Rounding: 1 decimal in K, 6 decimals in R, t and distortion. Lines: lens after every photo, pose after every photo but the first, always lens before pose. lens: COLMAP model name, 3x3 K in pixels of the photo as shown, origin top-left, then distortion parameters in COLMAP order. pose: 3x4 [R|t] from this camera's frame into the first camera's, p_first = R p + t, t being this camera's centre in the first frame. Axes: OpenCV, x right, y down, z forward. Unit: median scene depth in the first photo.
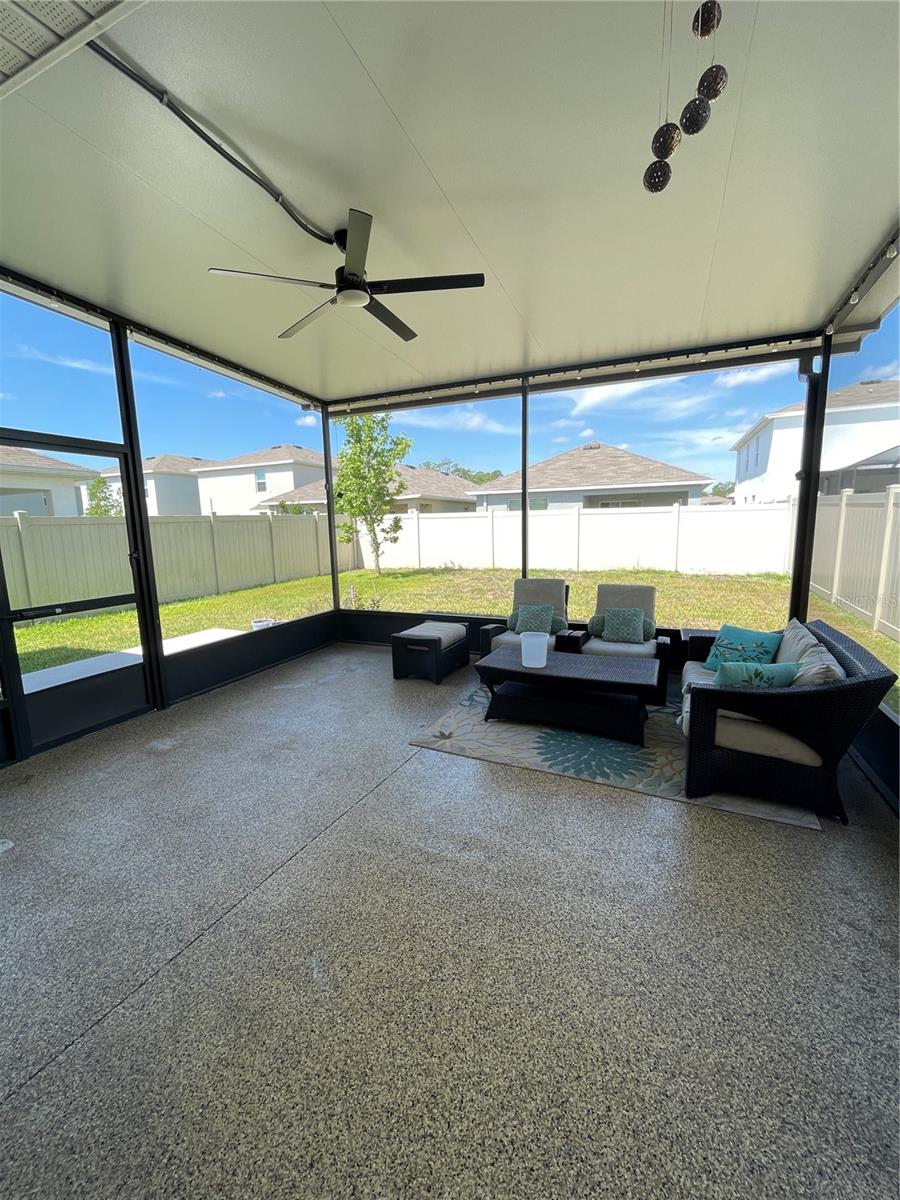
lens RADIAL K [[489.1, 0, 447.8], [0, 489.1, 600.8], [0, 0, 1]] dist [-0.001176, -0.000472]
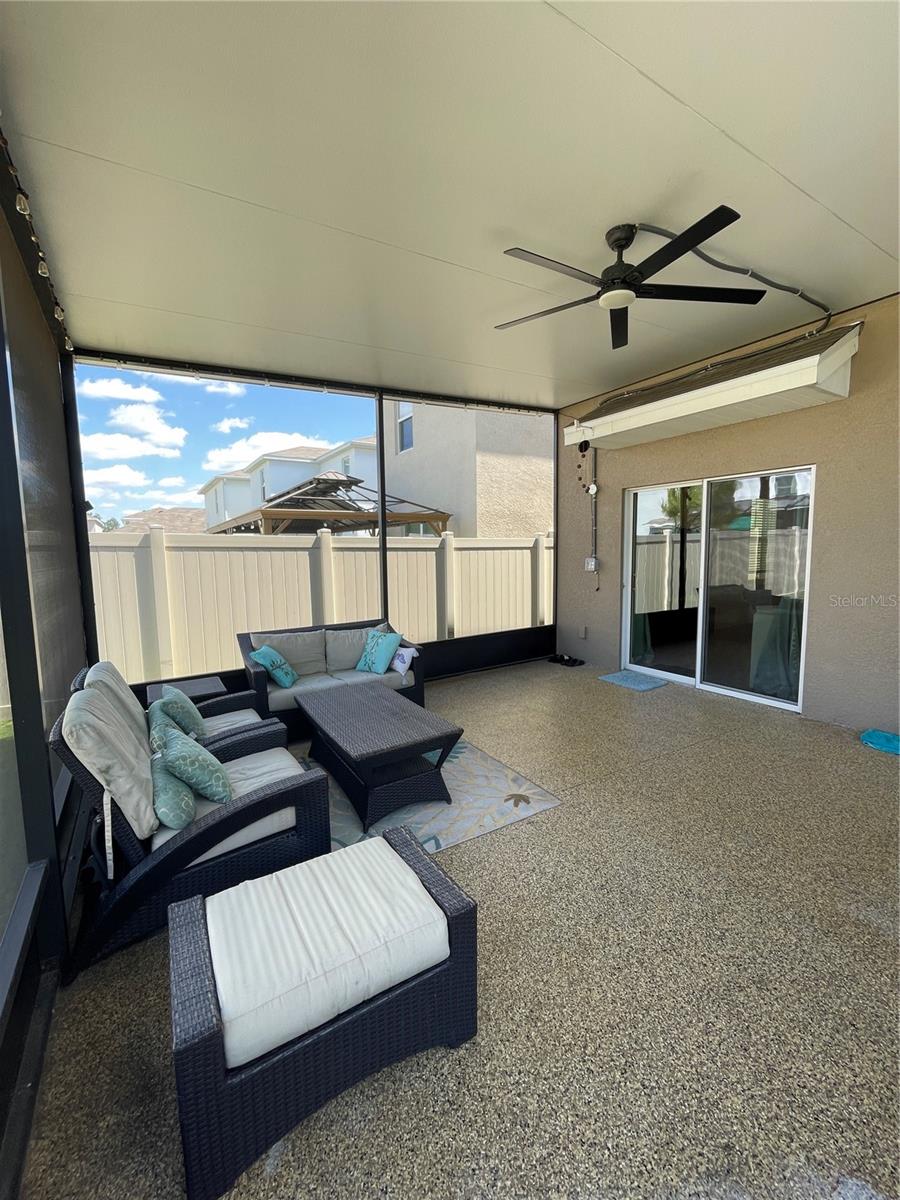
lens RADIAL K [[489.1, 0, 446.5], [0, 489.1, 596.7], [0, 0, 1]] dist [-0.001176, -0.000472]
pose [[-0.826528, -0.047305, 0.560904, -0.366302], [0.103643, 0.966637, 0.234247, -0.277999], [-0.553272, 0.251746, -0.794049, 1.653252]]
